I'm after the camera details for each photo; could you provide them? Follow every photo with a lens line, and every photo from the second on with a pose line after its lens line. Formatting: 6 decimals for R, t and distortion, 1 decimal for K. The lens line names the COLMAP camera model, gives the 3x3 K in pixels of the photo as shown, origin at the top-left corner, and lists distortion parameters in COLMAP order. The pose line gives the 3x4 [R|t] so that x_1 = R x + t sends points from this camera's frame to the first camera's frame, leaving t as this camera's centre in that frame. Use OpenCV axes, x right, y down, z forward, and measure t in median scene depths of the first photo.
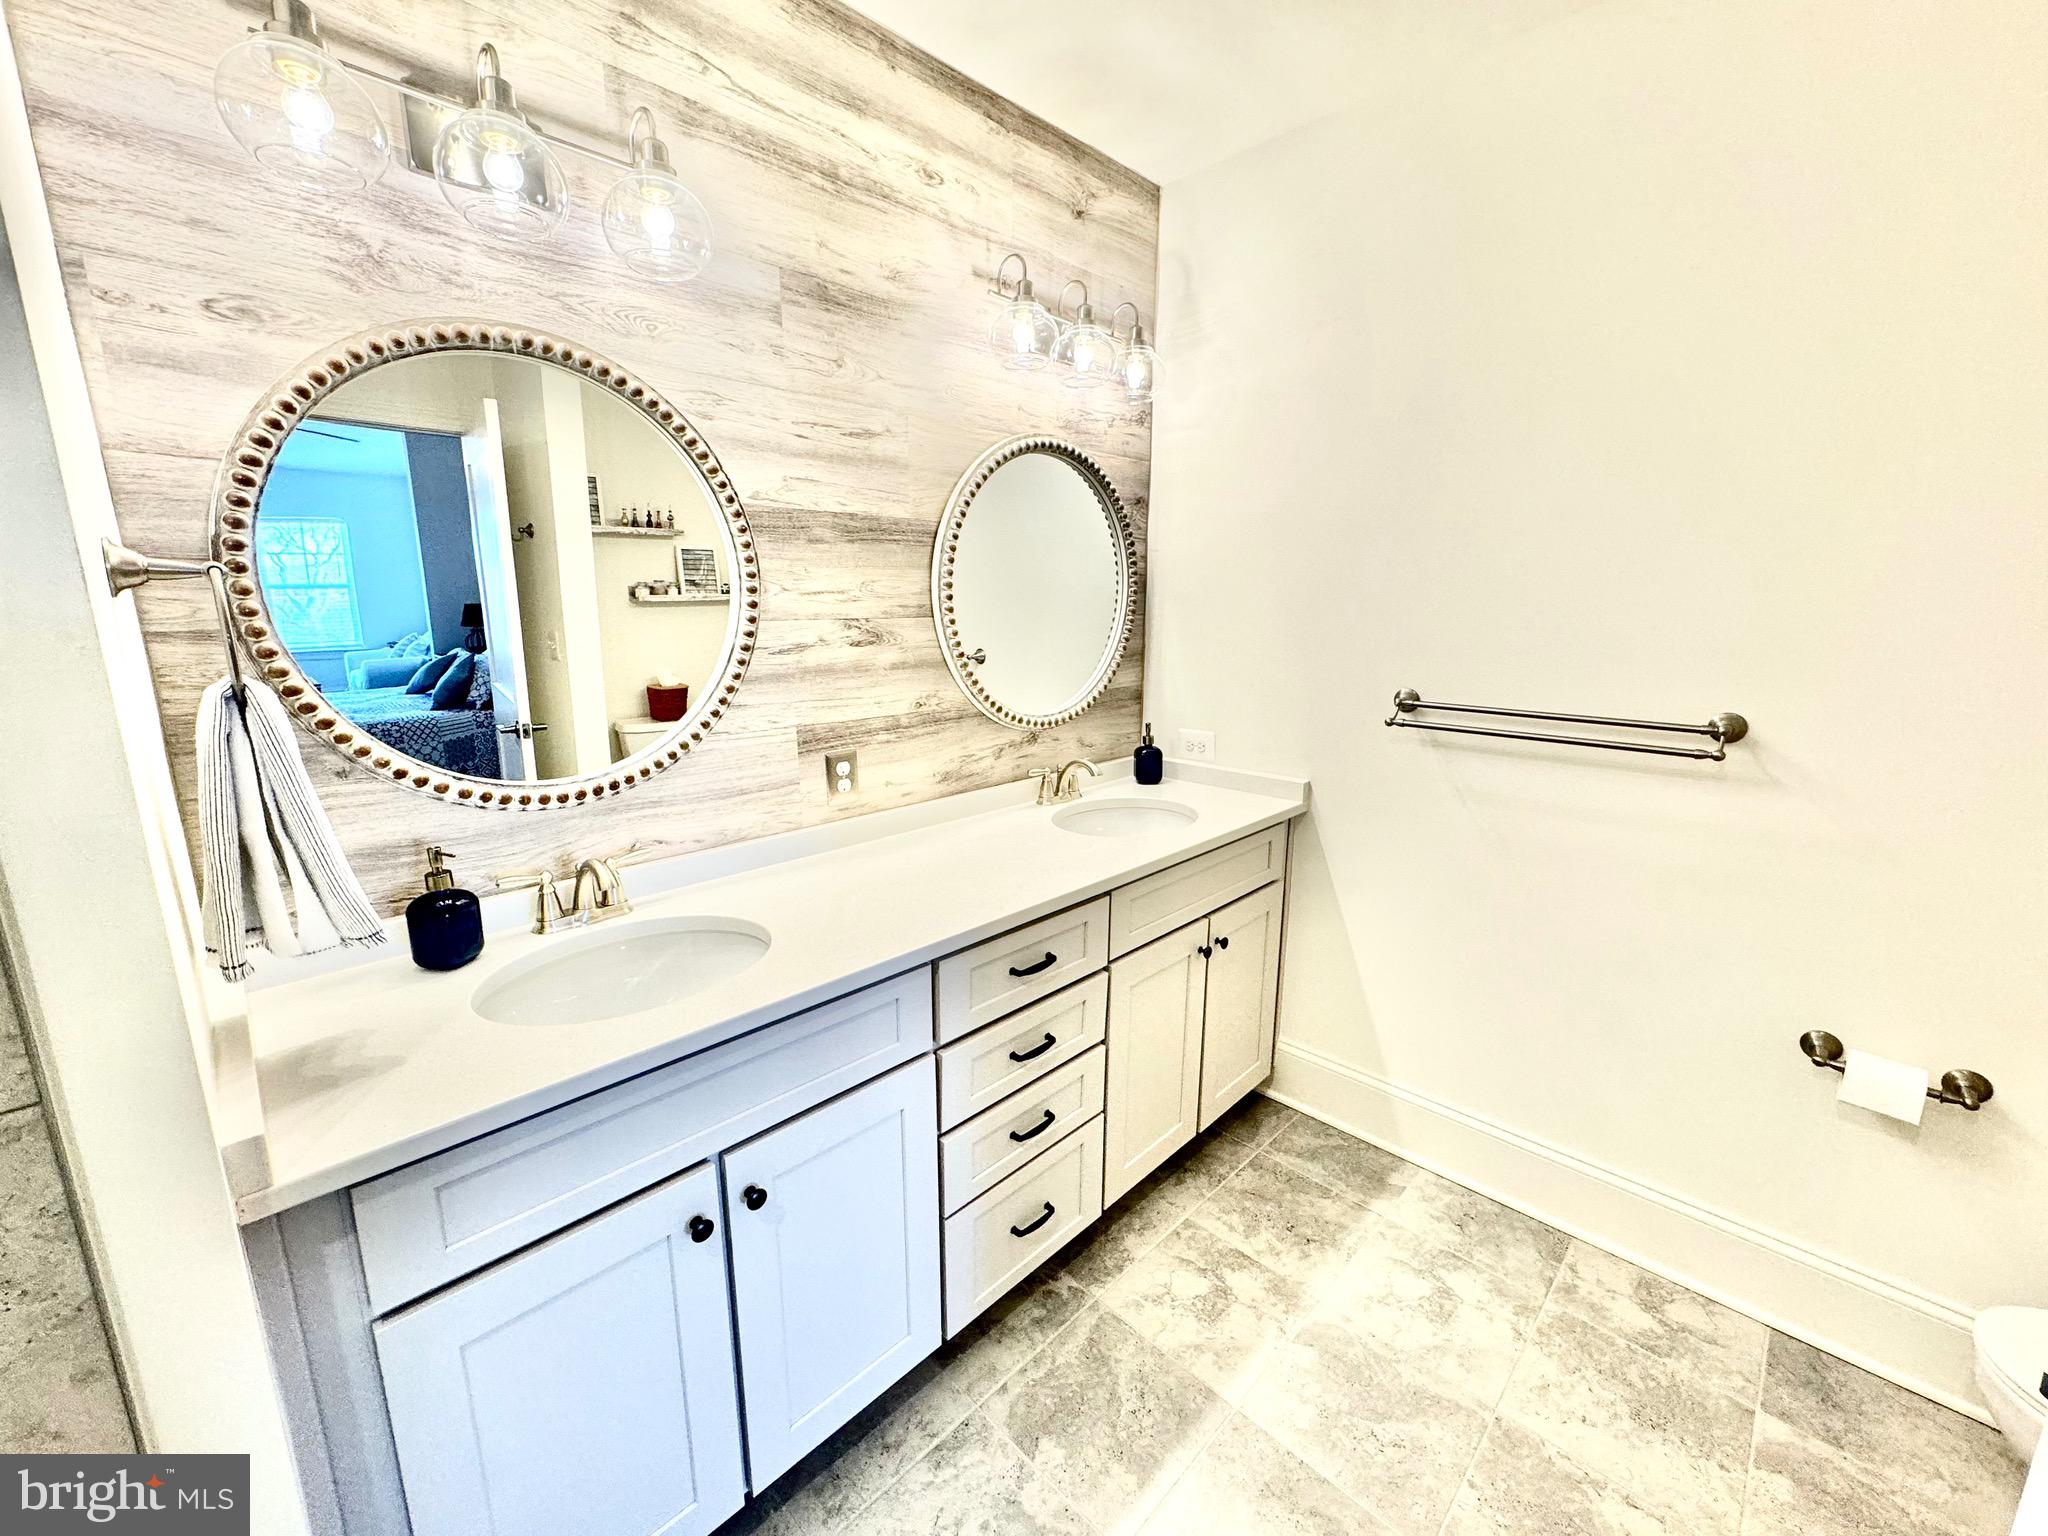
lens RADIAL K [[822.1, 0, 1021.6], [0, 822.1, 764.8], [0, 0, 1]] dist [0.000000, 0.000031]
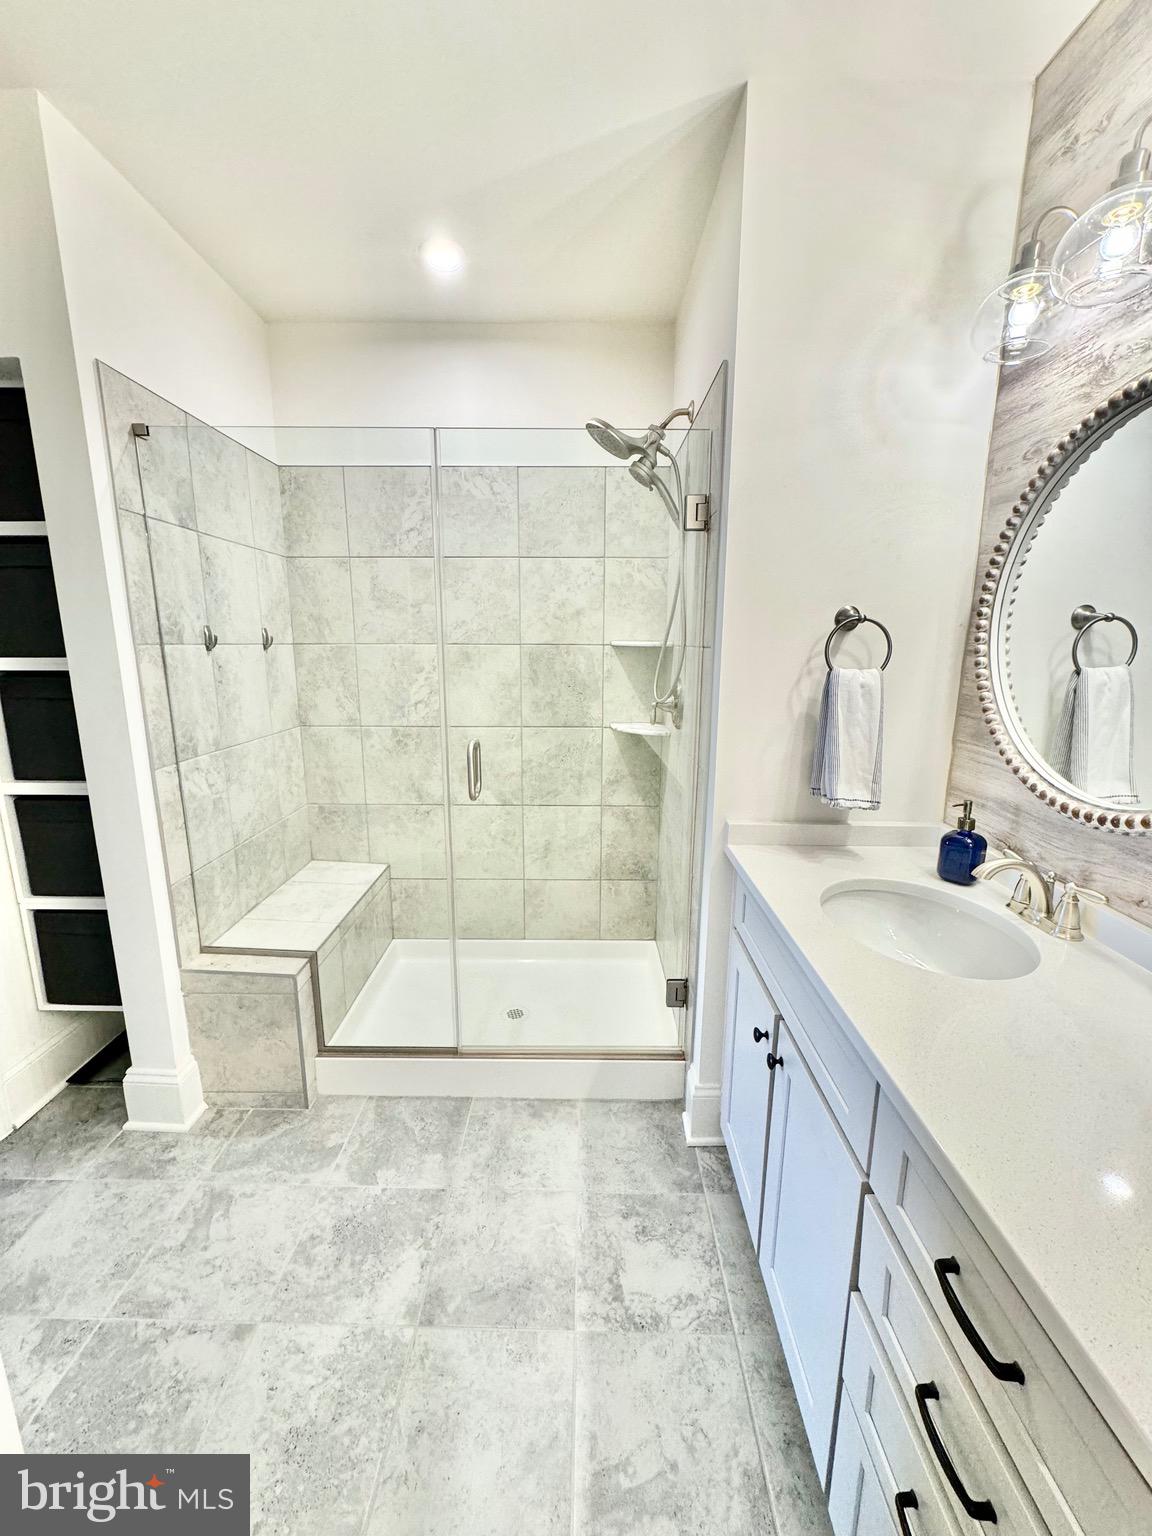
lens RADIAL K [[616.6, 0, 575.7], [0, 616.6, 766.4], [0, 0, 1]] dist [0.000000, 0.000031]
pose [[-0.713259, 0.132199, -0.688320, 0.472883], [-0.155406, 0.927779, 0.339227, -0.193648], [0.683455, 0.348926, -0.641202, 1.066753]]
